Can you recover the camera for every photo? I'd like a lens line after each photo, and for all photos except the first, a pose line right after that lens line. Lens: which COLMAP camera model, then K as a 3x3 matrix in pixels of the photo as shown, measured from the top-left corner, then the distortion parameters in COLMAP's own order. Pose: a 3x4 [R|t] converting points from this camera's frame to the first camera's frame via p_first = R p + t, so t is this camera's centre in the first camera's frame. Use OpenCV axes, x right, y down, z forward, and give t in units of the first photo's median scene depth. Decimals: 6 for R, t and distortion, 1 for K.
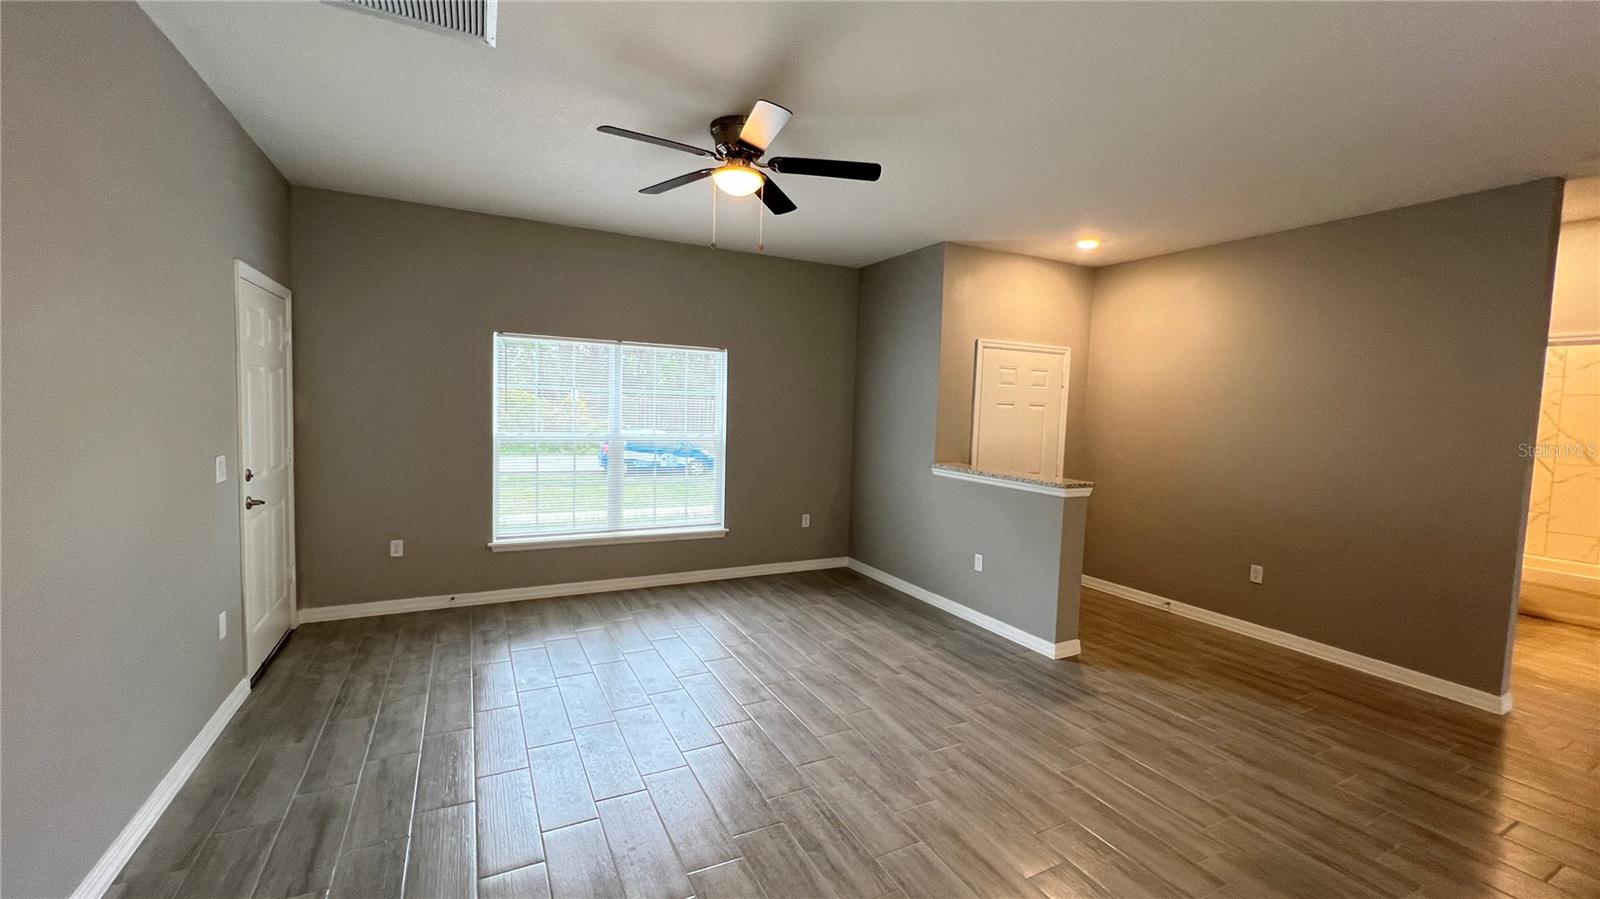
lens RADIAL K [[640.6, 0, 795.8], [0, 640.6, 445.6], [0, 0, 1]] dist [-0.002862, 0.001691]
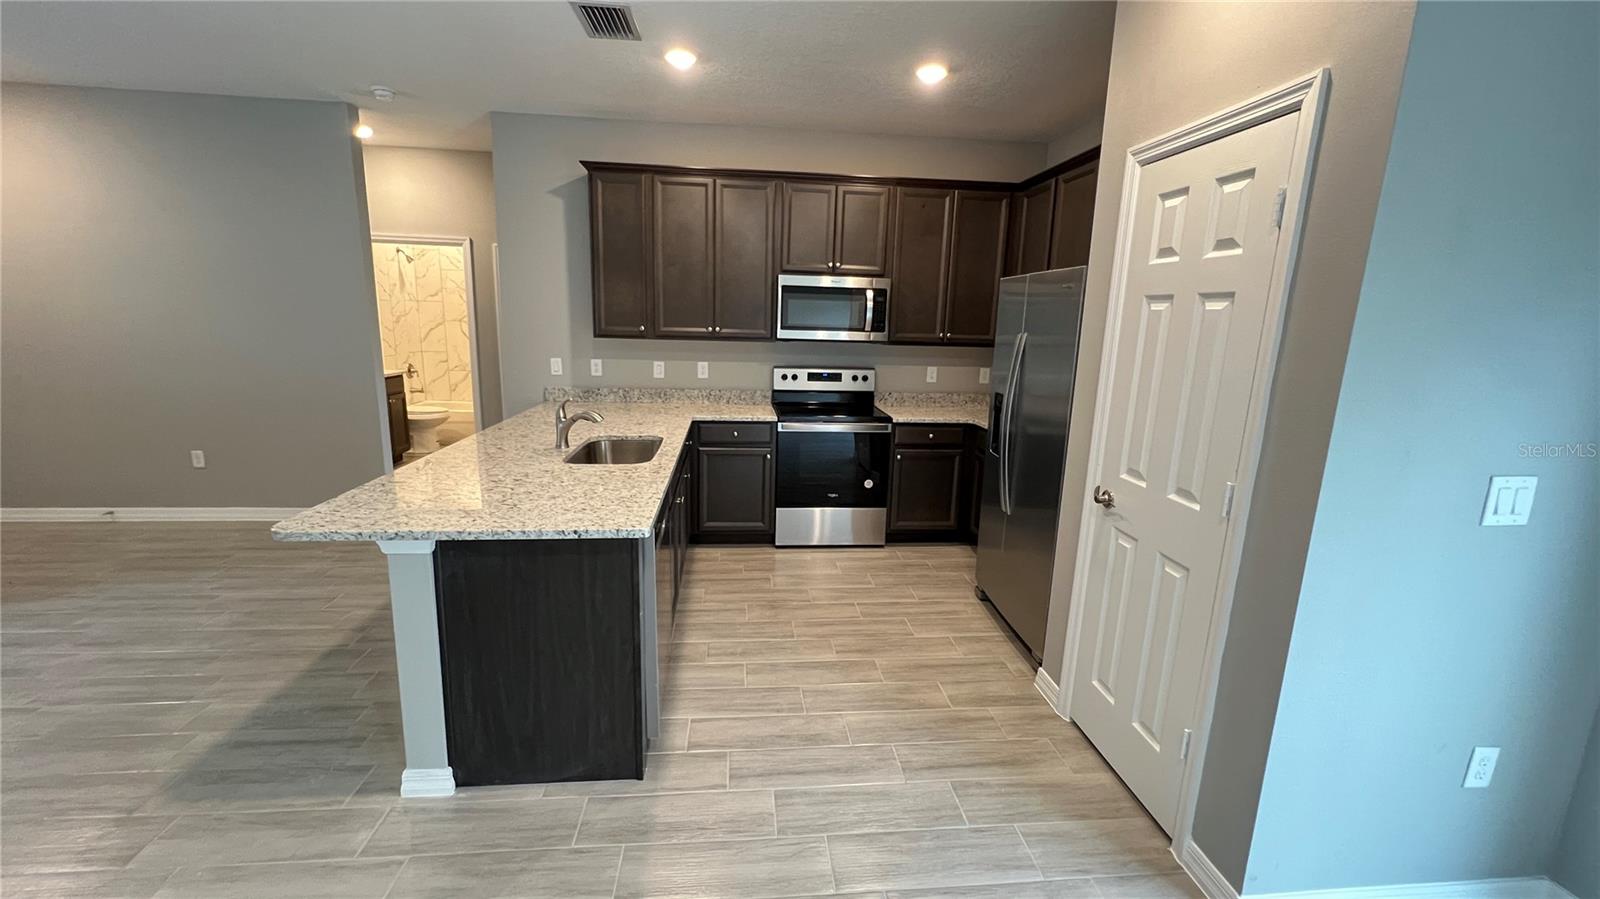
lens RADIAL K [[640.6, 0, 799.2], [0, 640.6, 449.9], [0, 0, 1]] dist [-0.002862, 0.001691]
pose [[0.371352, -0.206931, 0.905139, 0.163995], [0.042555, 0.977617, 0.206042, 0.021018], [-0.927516, -0.037996, 0.371846, -0.229287]]
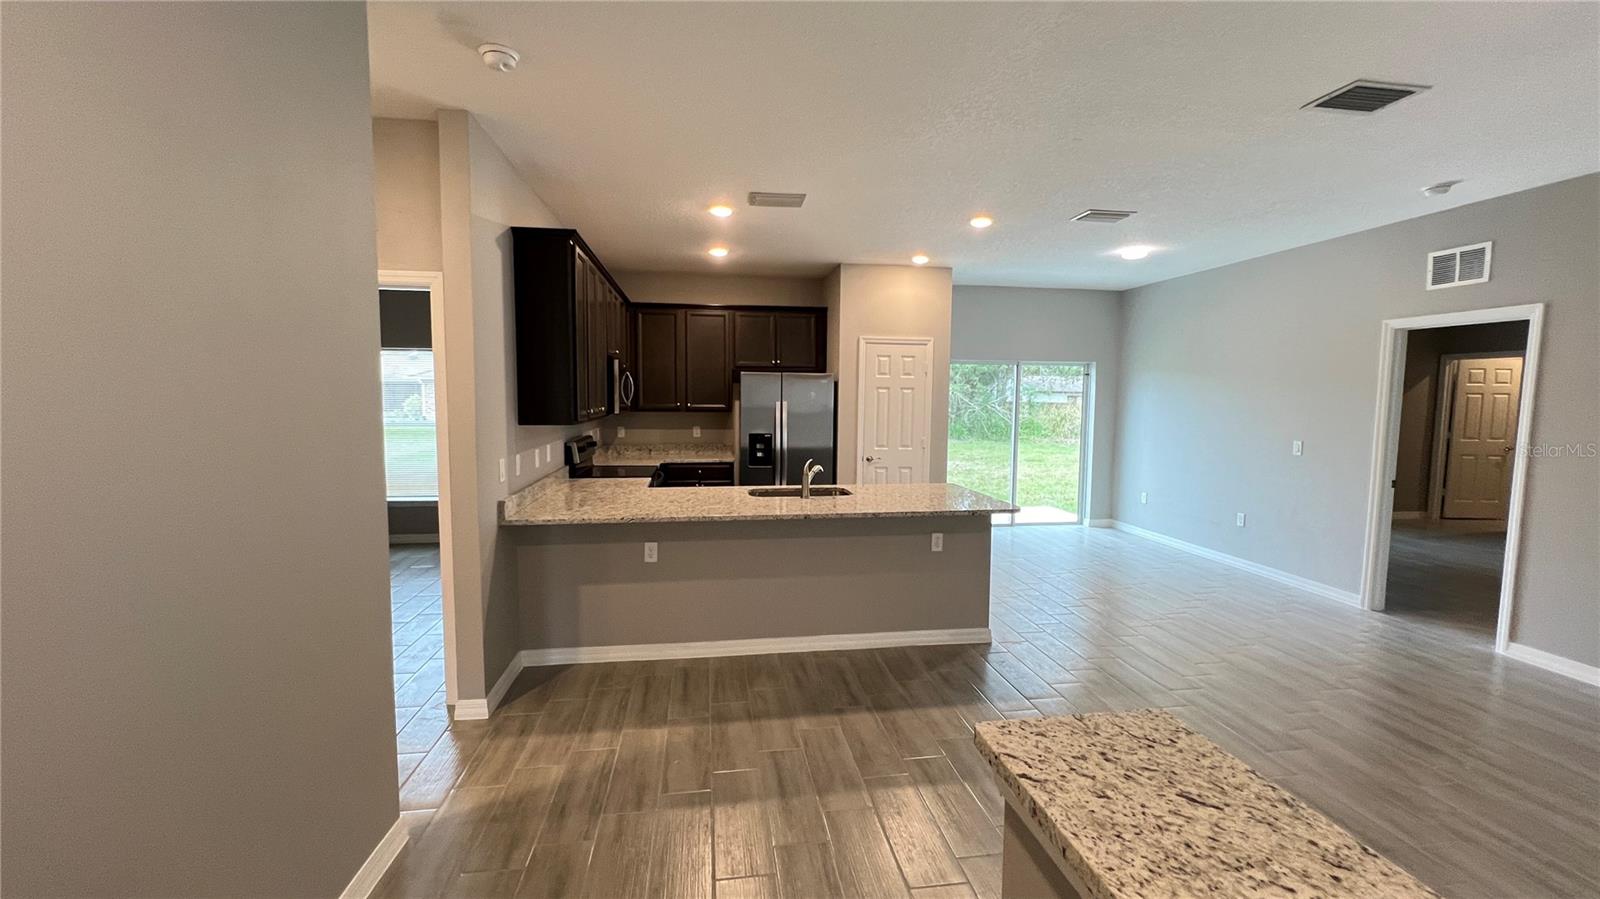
lens RADIAL K [[640.6, 0, 795.6], [0, 640.6, 449.2], [0, 0, 1]] dist [-0.002862, 0.001691]
pose [[-0.944411, -0.066093, 0.322055, 0.400800], [-0.016673, 0.987952, 0.153857, -0.057288], [-0.328344, 0.139934, -0.934135, 1.049768]]
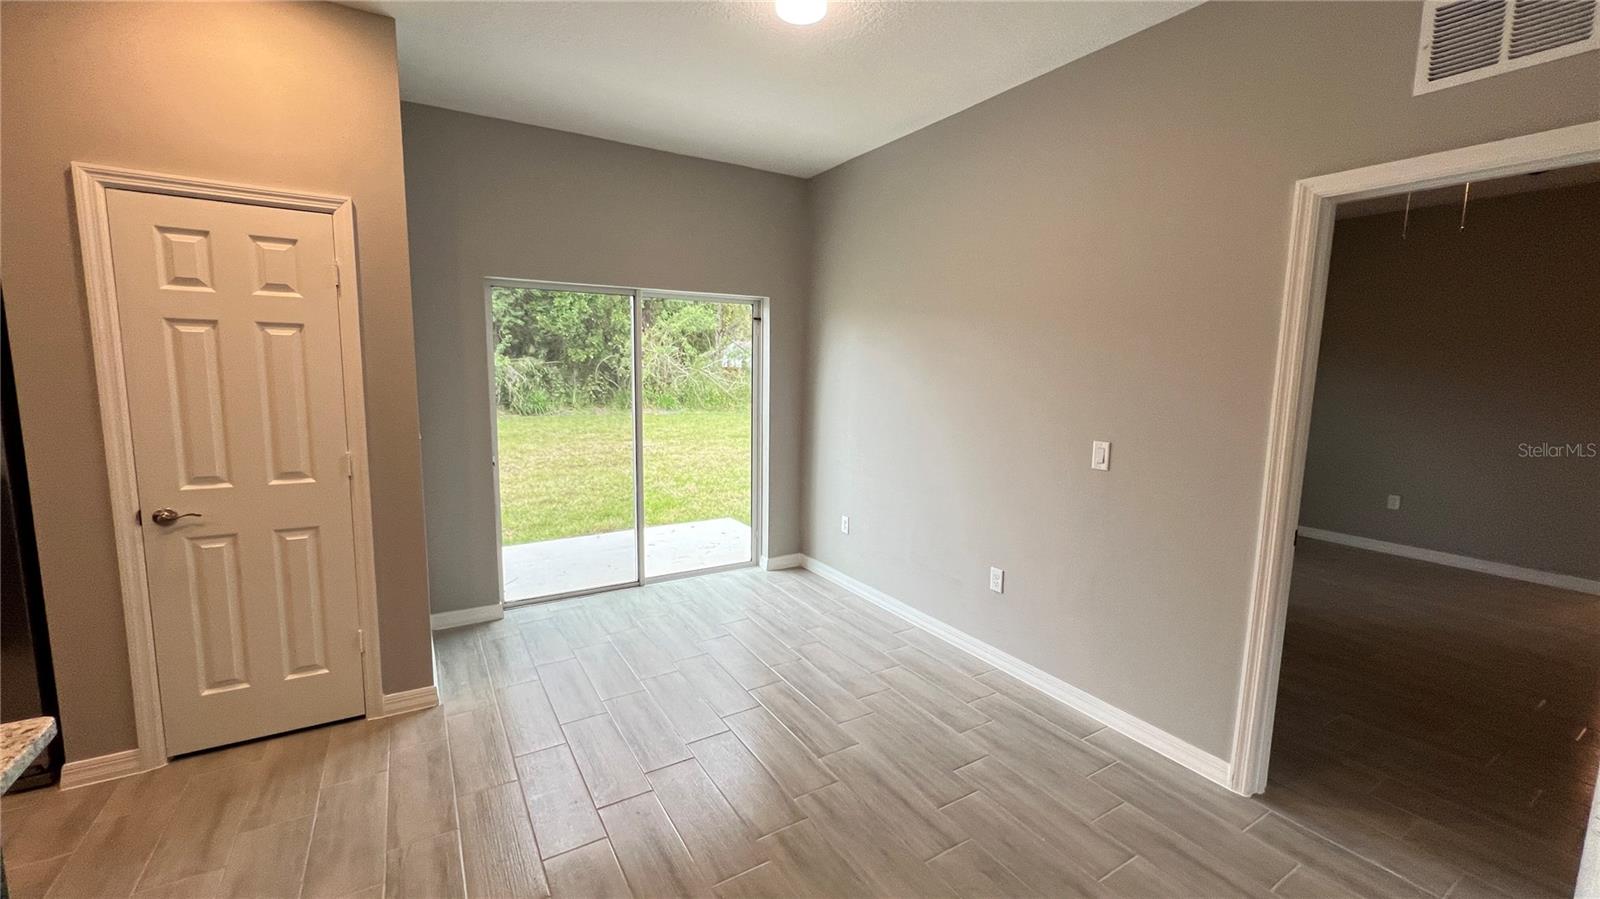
lens RADIAL K [[640.6, 0, 791.9], [0, 640.6, 444.8], [0, 0, 1]] dist [-0.002862, 0.001691]
pose [[-0.996843, -0.038720, -0.069321, 0.242882], [-0.051091, 0.981090, 0.186686, -0.002208], [0.060782, 0.189638, -0.979971, 0.235264]]
